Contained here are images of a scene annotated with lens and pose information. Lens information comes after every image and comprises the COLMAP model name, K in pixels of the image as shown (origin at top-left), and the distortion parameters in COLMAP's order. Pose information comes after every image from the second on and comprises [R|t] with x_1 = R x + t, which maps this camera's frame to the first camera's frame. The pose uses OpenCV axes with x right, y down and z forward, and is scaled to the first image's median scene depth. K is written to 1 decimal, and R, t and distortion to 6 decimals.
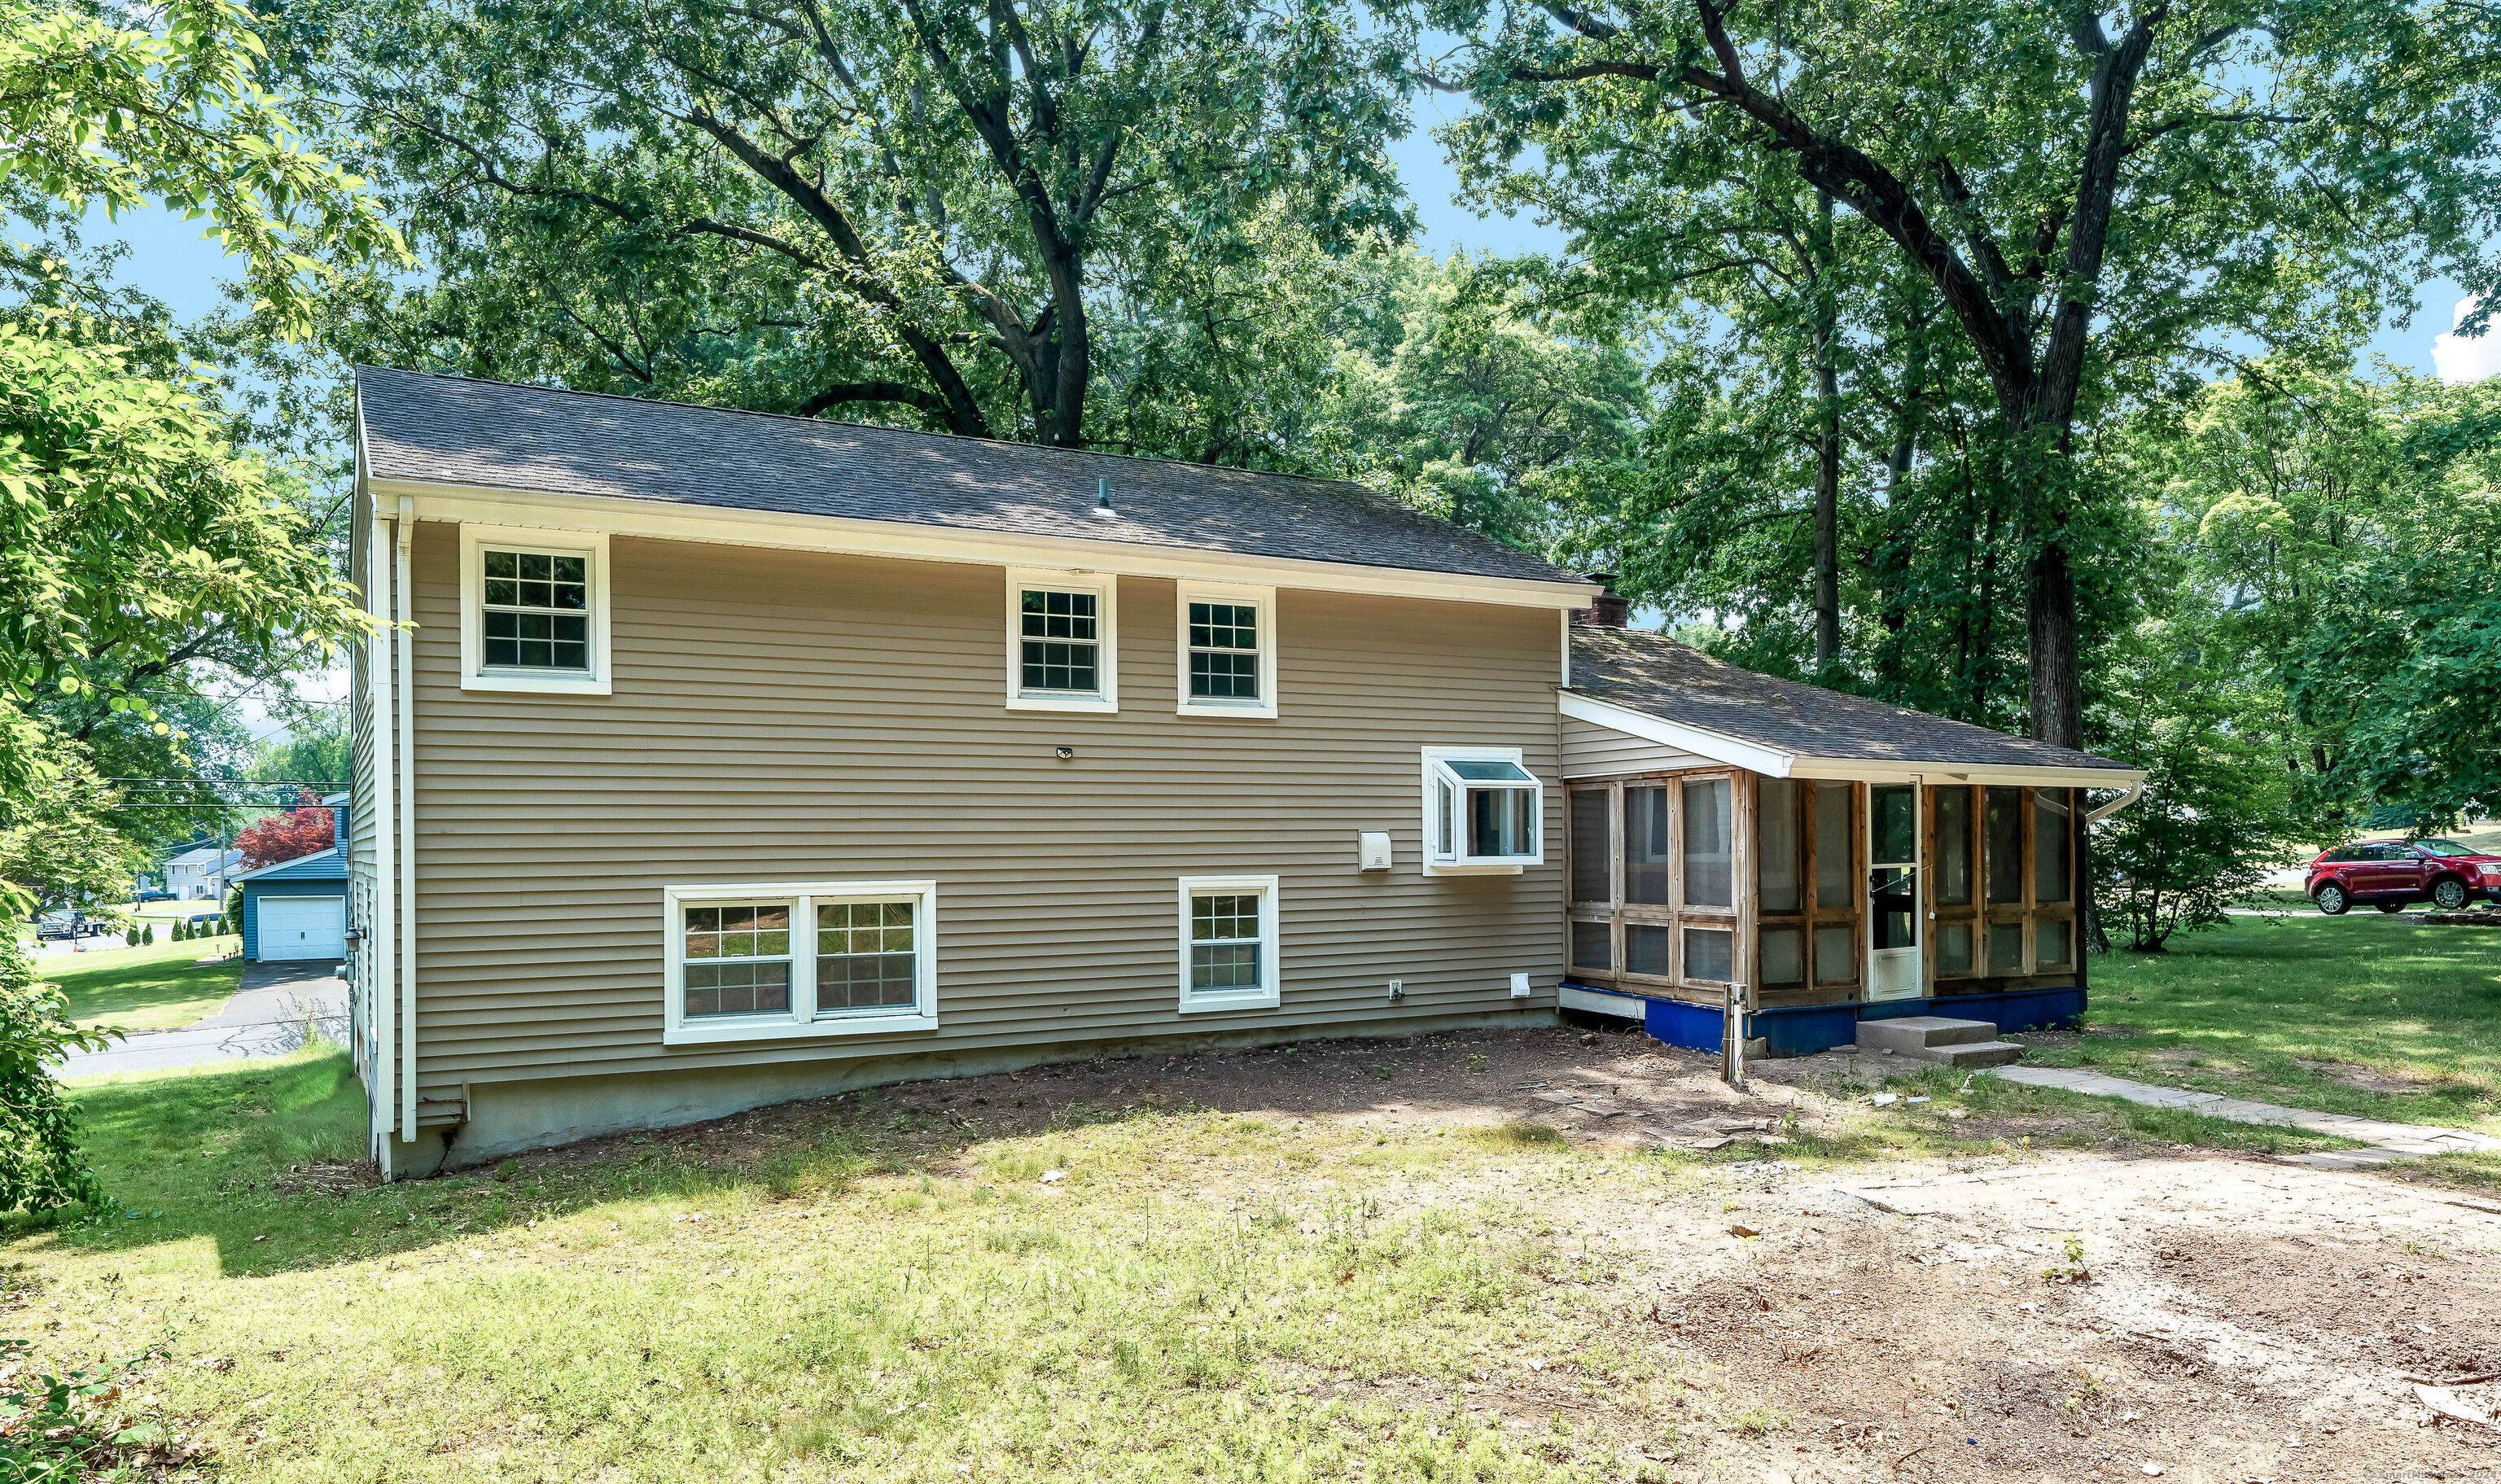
lens RADIAL K [[1696.9, 0, 1255.0], [0, 1696.9, 762.5], [0, 0, 1]] dist [-0.009446, -0.001135]
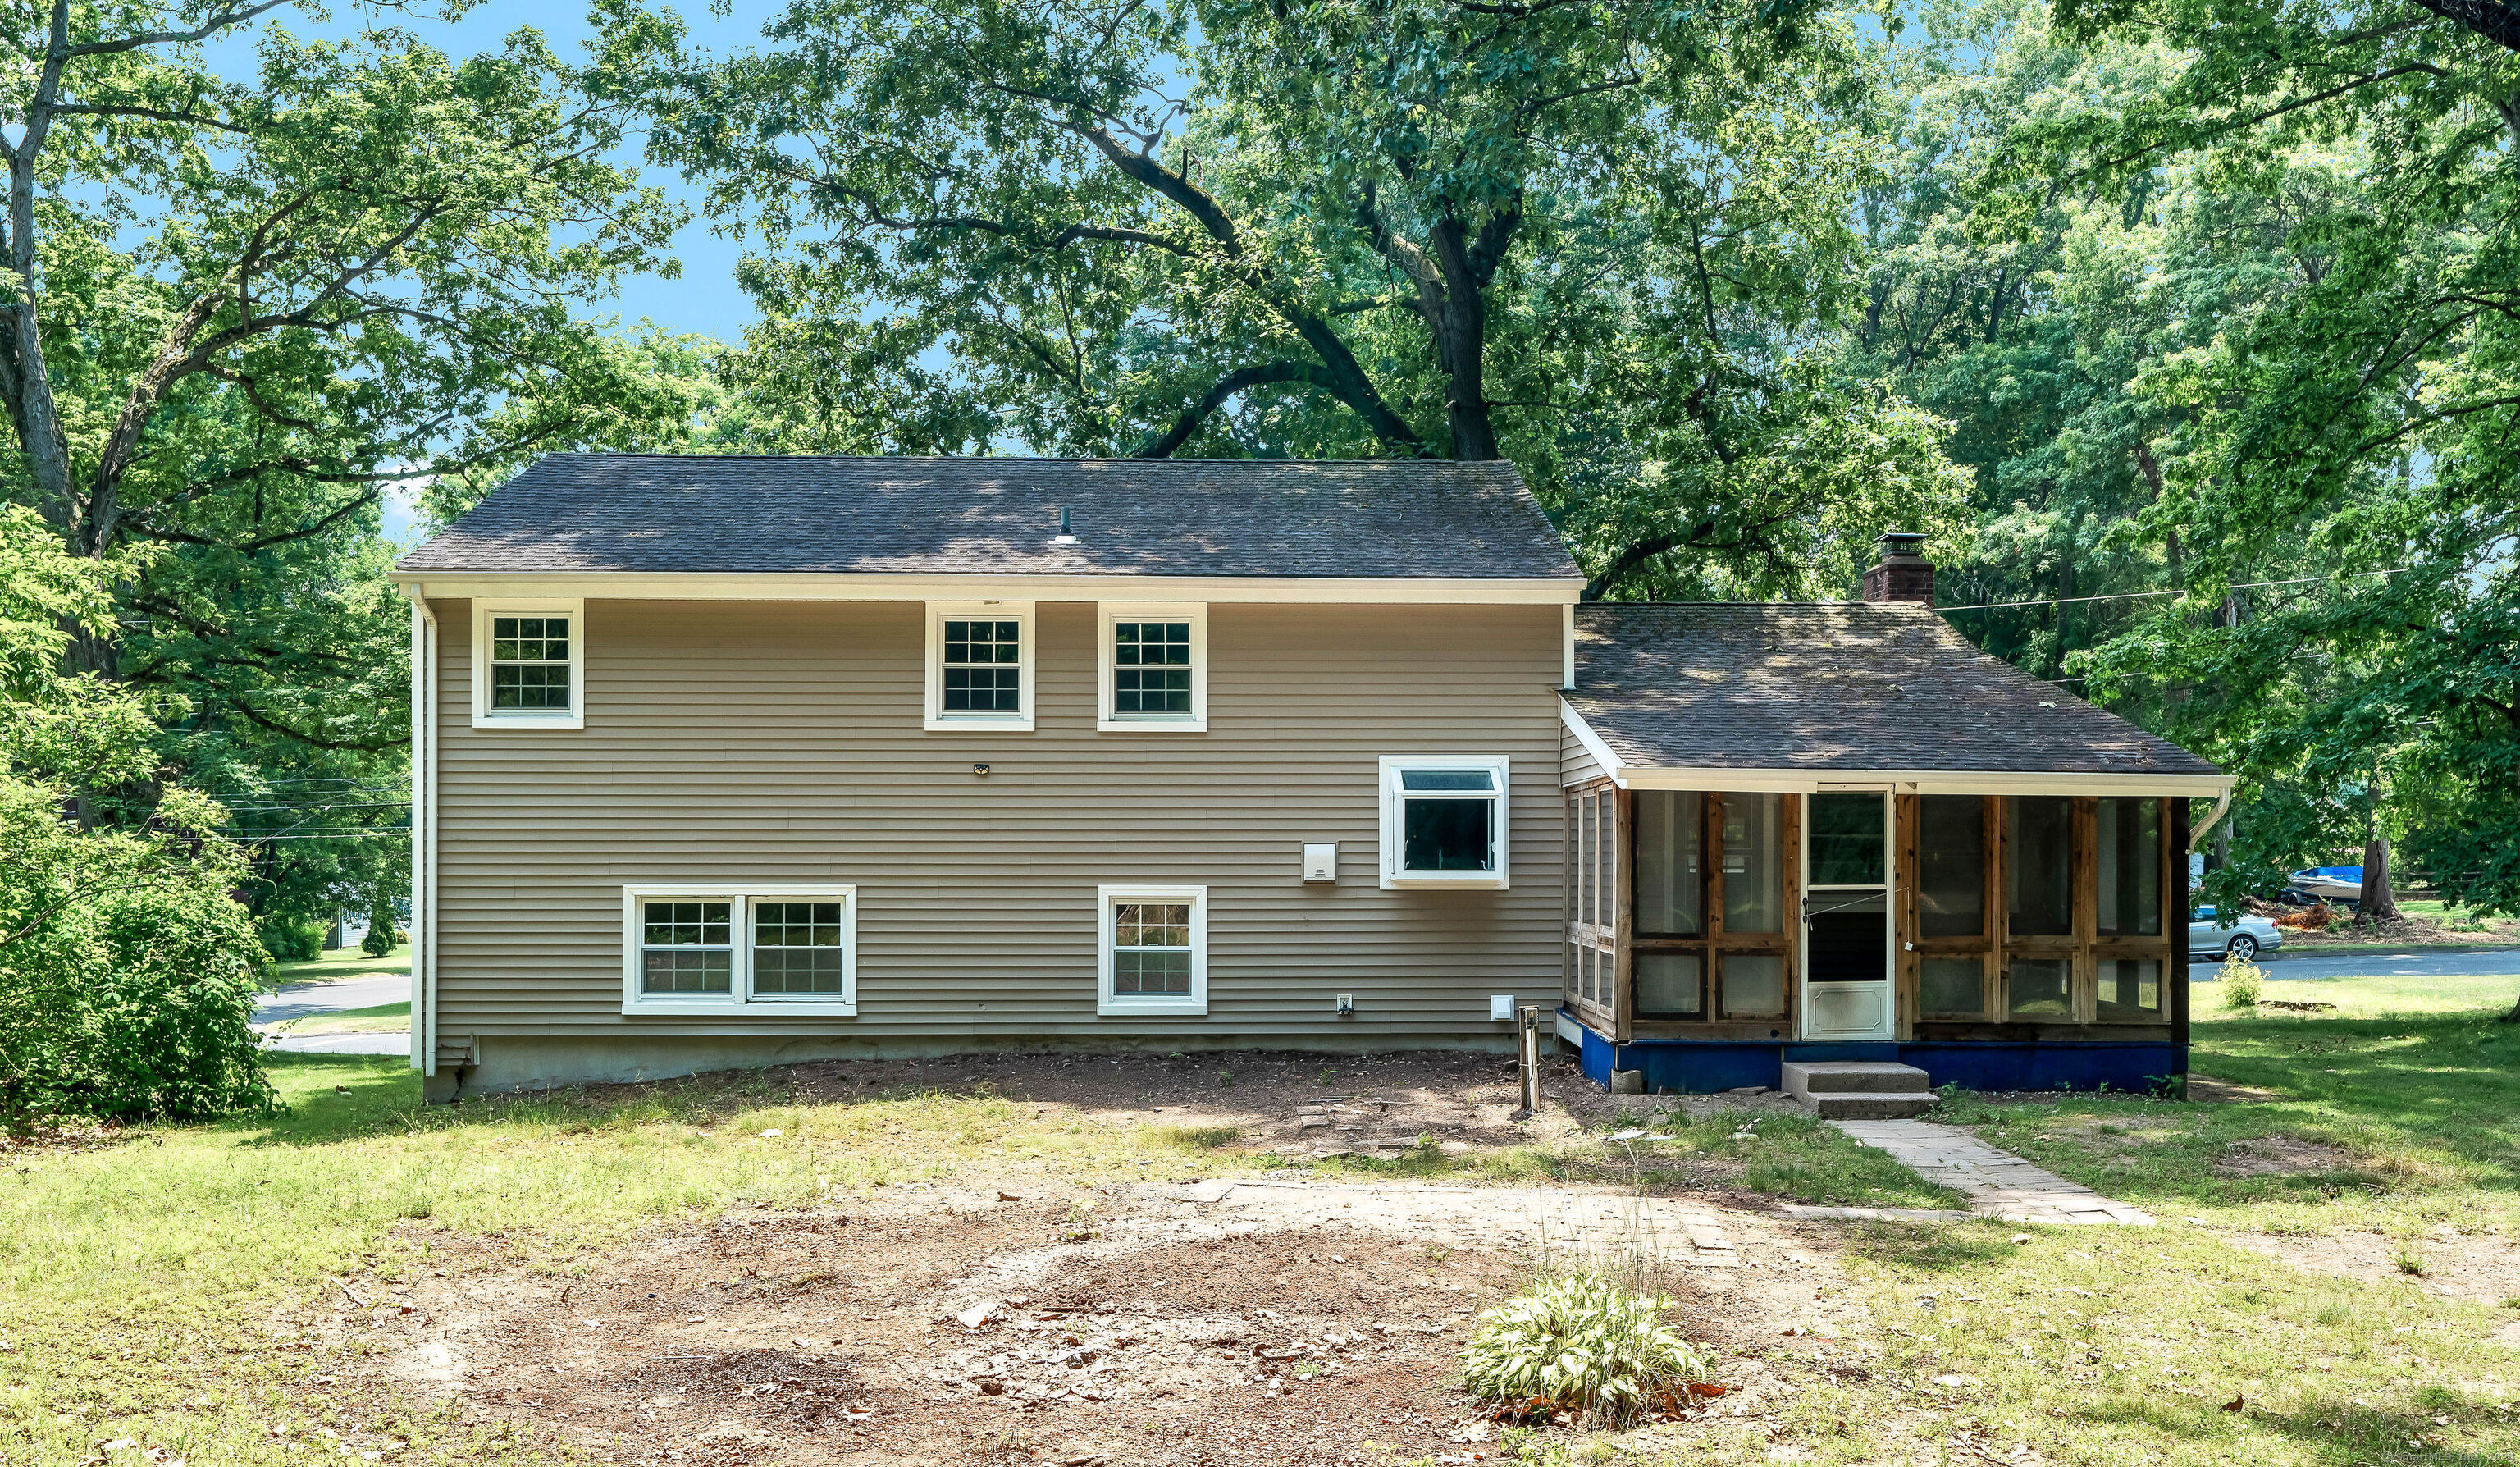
lens RADIAL K [[2085.4, 0, 1263.5], [0, 2085.4, 730.7], [0, 0, 1]] dist [-0.014038, -0.004224]
pose [[0.887682, -0.015082, -0.460210, 0.640688], [0.013645, 0.999886, -0.006449, -0.018589], [0.460255, -0.000555, 0.887787, -0.099907]]
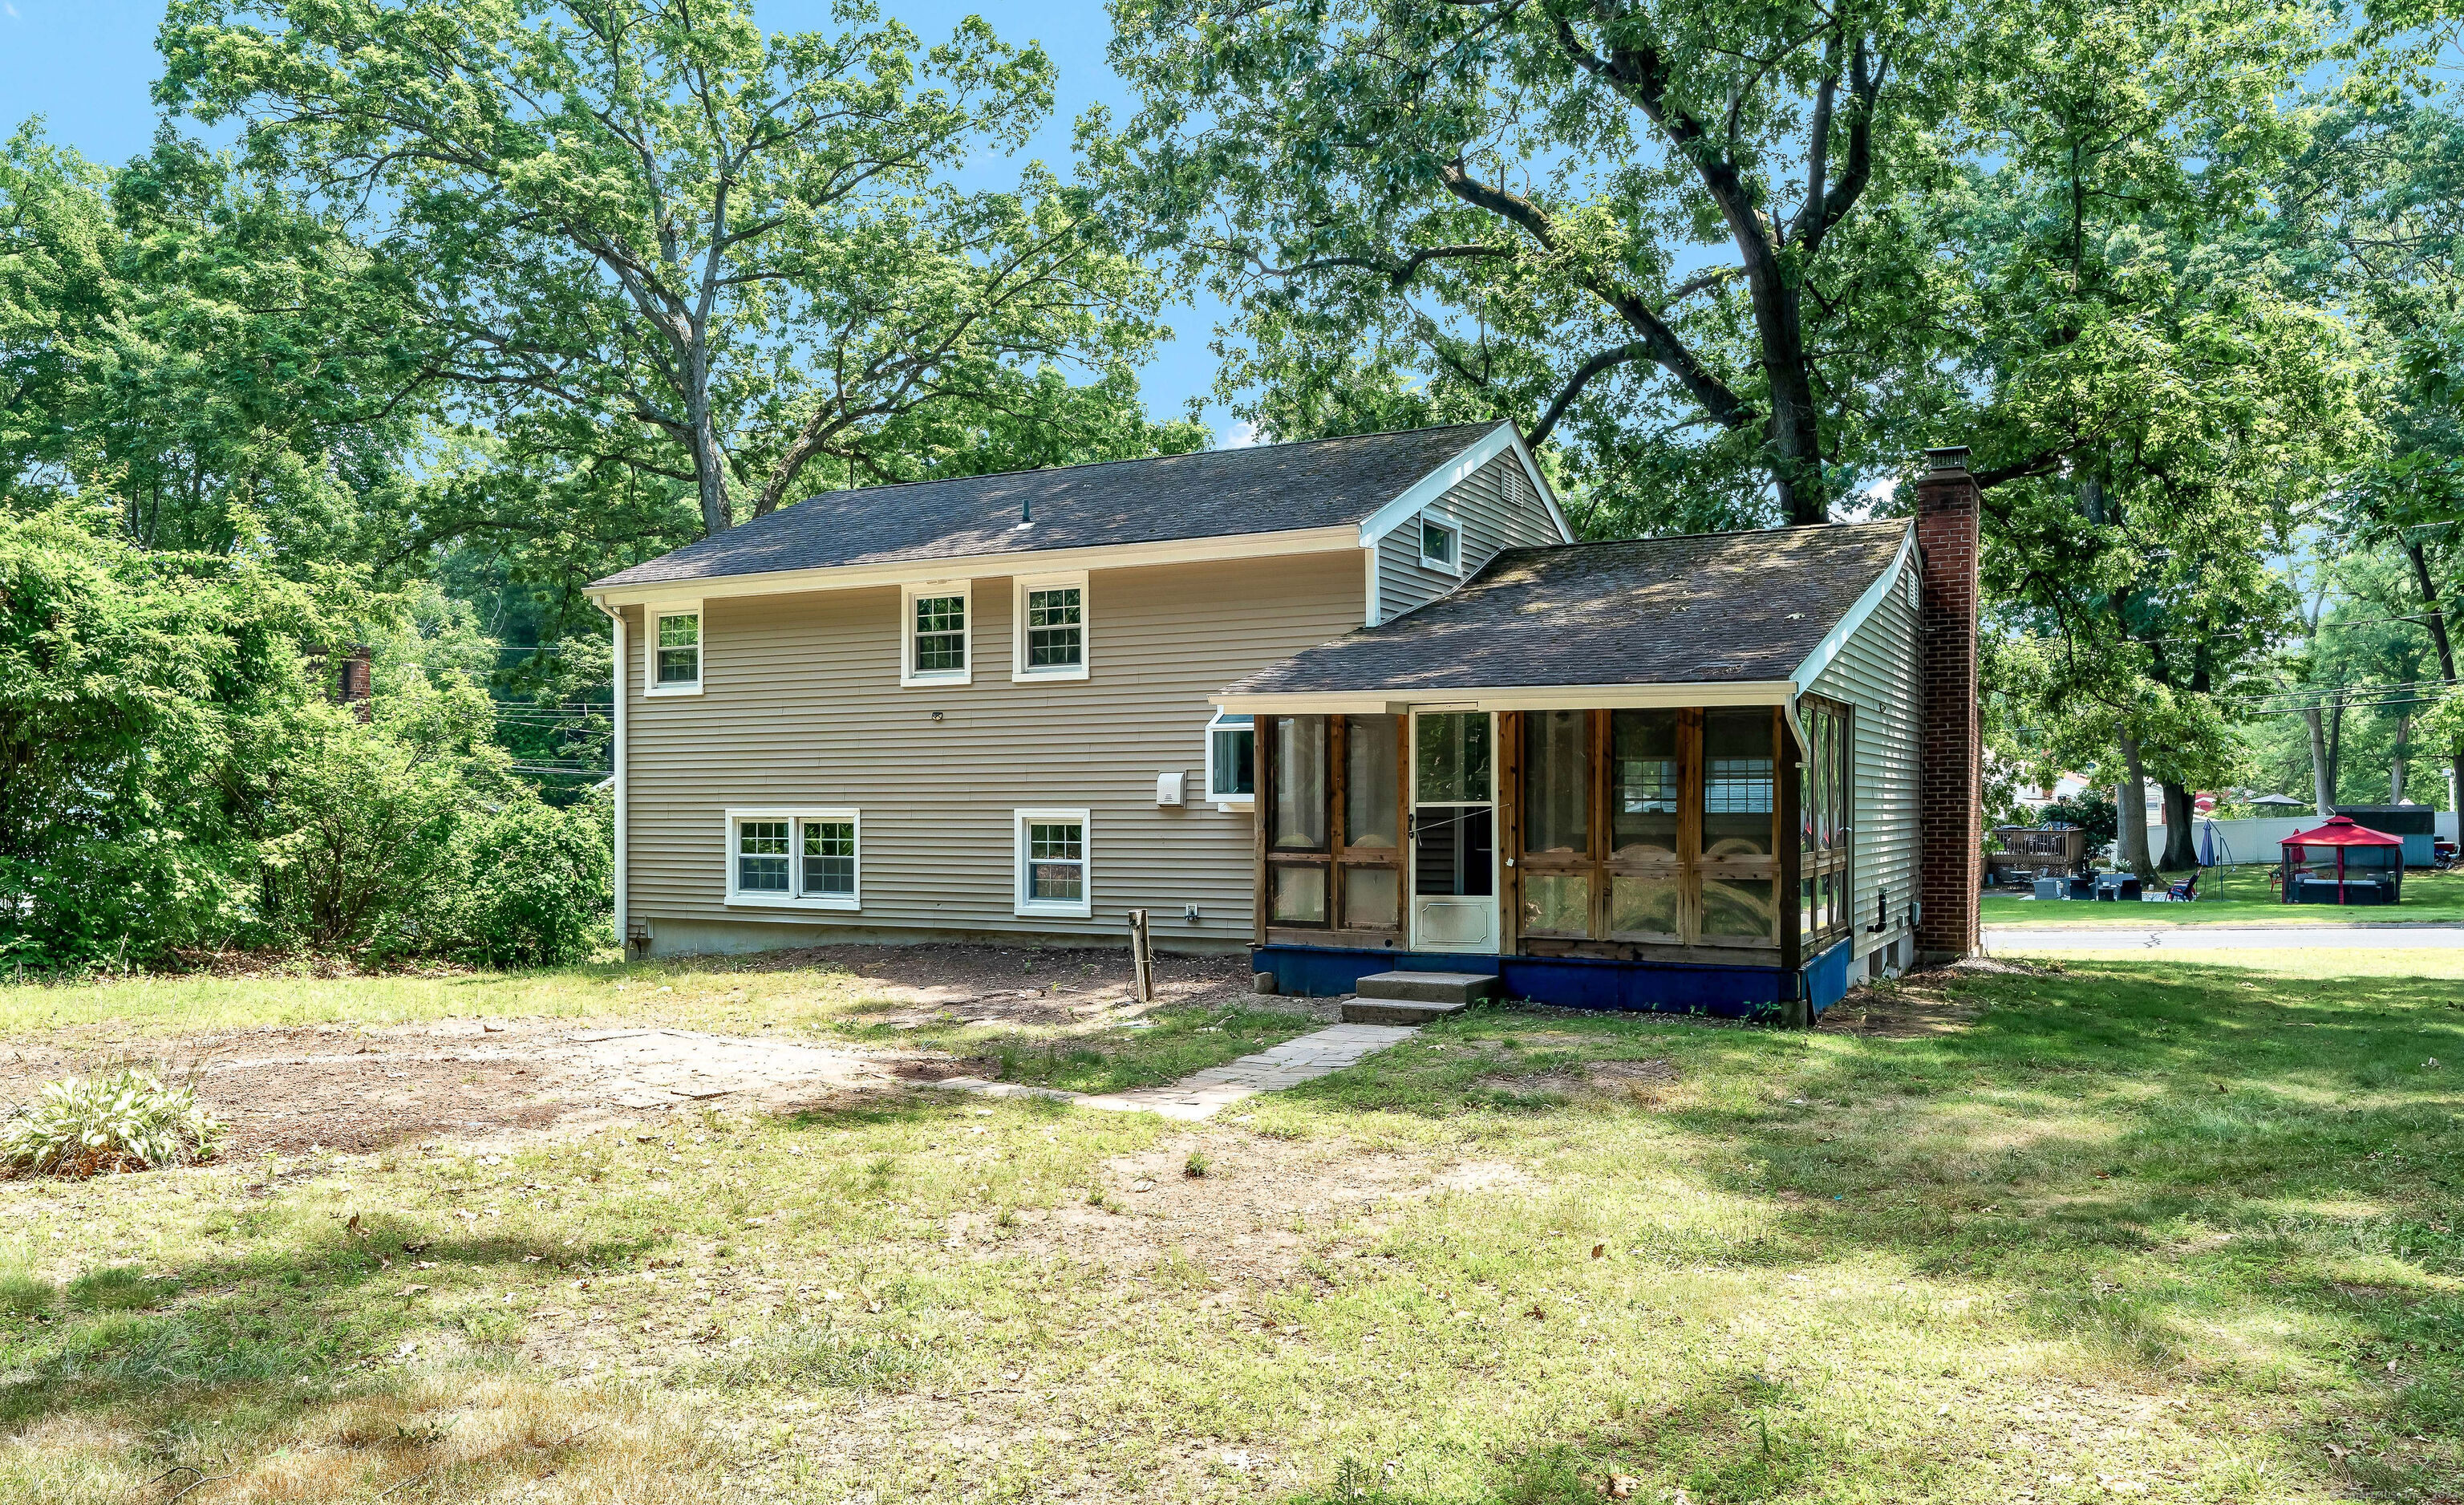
lens RADIAL K [[1790.2, 0, 1226.5], [0, 1790.2, 760.9], [0, 0, 1]] dist [-0.006352, -0.001970]
pose [[0.531889, -0.015005, -0.846681, 1.180821], [0.038545, 0.999236, 0.006505, 0.028490], [0.845936, -0.036095, 0.532061, 0.417217]]
